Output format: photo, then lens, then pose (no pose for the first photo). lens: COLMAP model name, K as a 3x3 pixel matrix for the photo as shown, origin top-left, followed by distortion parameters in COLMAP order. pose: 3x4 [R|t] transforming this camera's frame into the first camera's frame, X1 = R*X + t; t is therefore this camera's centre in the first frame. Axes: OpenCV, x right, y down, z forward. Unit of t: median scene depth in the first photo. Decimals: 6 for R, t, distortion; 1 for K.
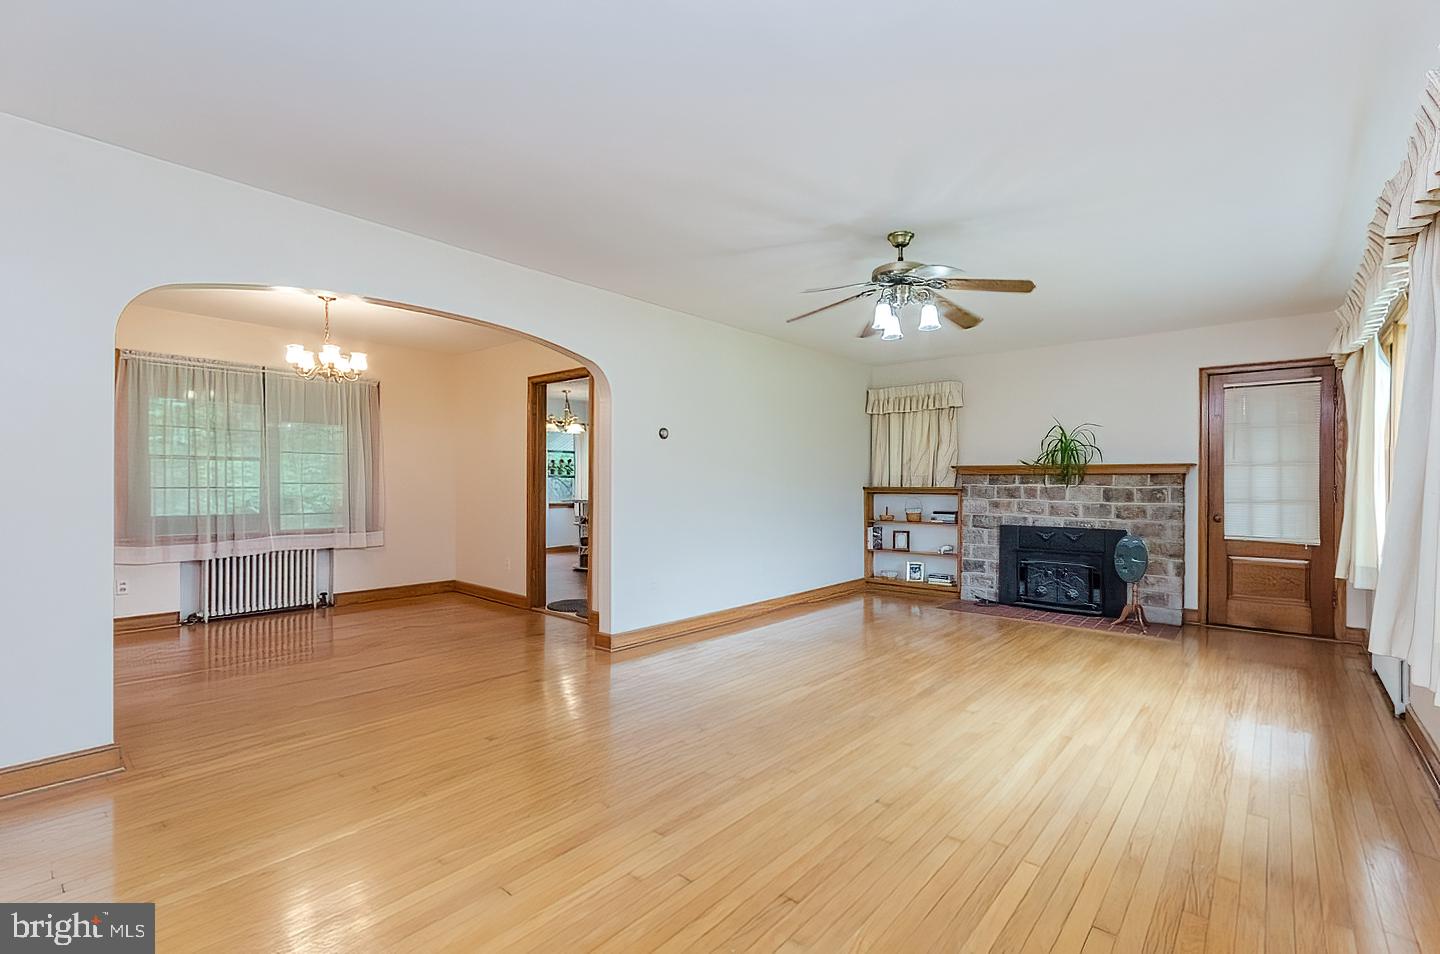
lens RADIAL K [[641.6, 0, 748.8], [0, 641.6, 487.9], [0, 0, 1]] dist [0.016024, 0.000034]
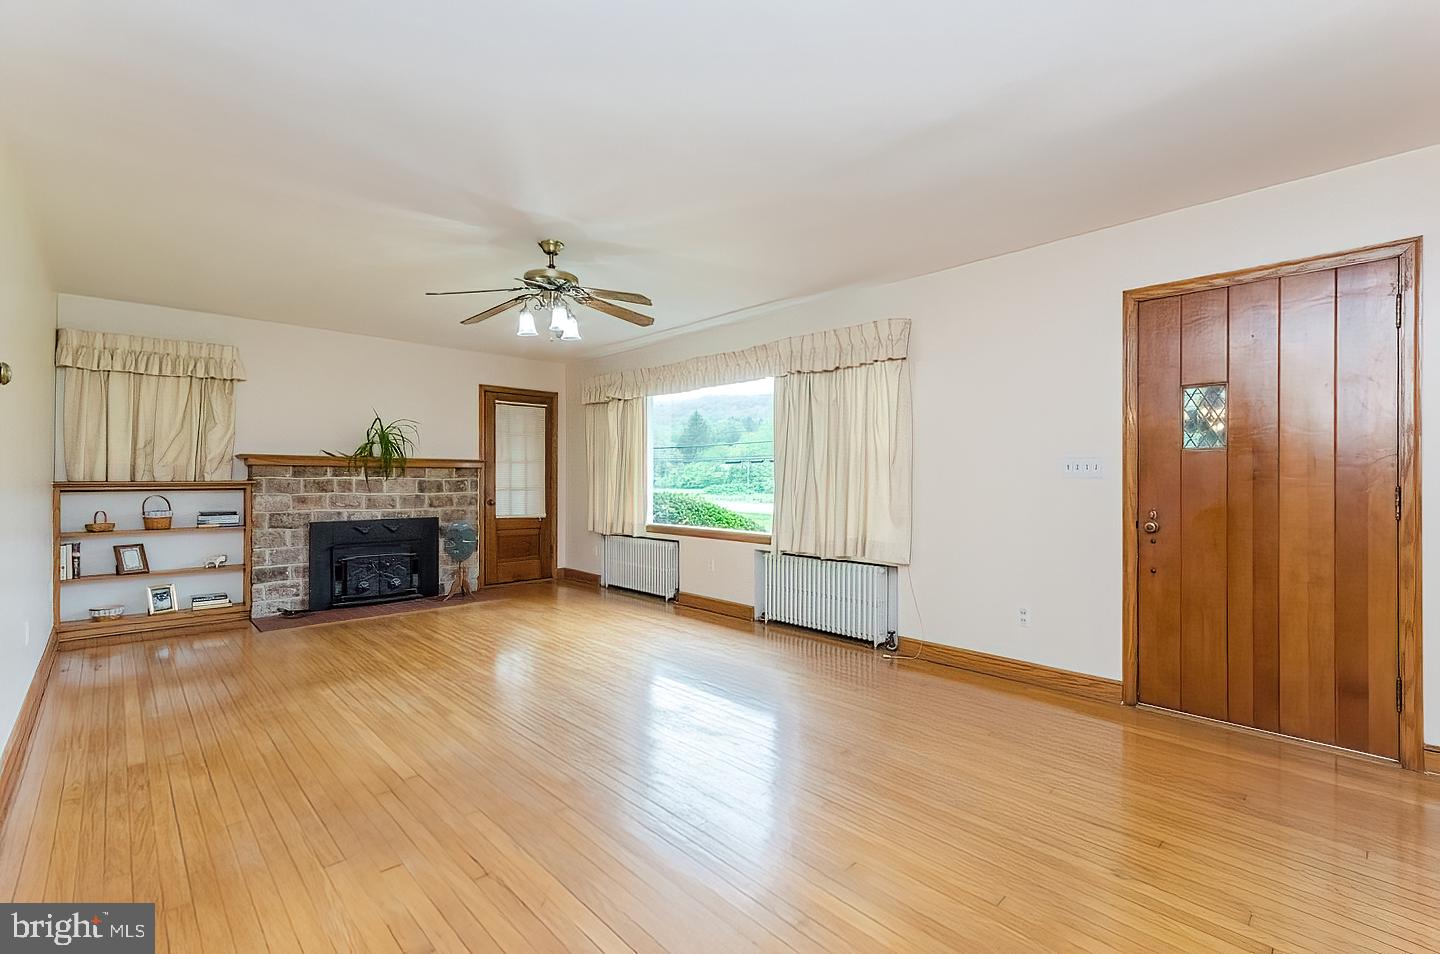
lens RADIAL K [[638.9, 0, 732.5], [0, 638.9, 480.4], [0, 0, 1]] dist [0.014982, -0.004907]
pose [[0.125710, -0.009245, 0.992024, -0.435192], [0.005368, 0.999948, 0.008639, -0.005633], [-0.992053, 0.004239, 0.125753, 0.320638]]
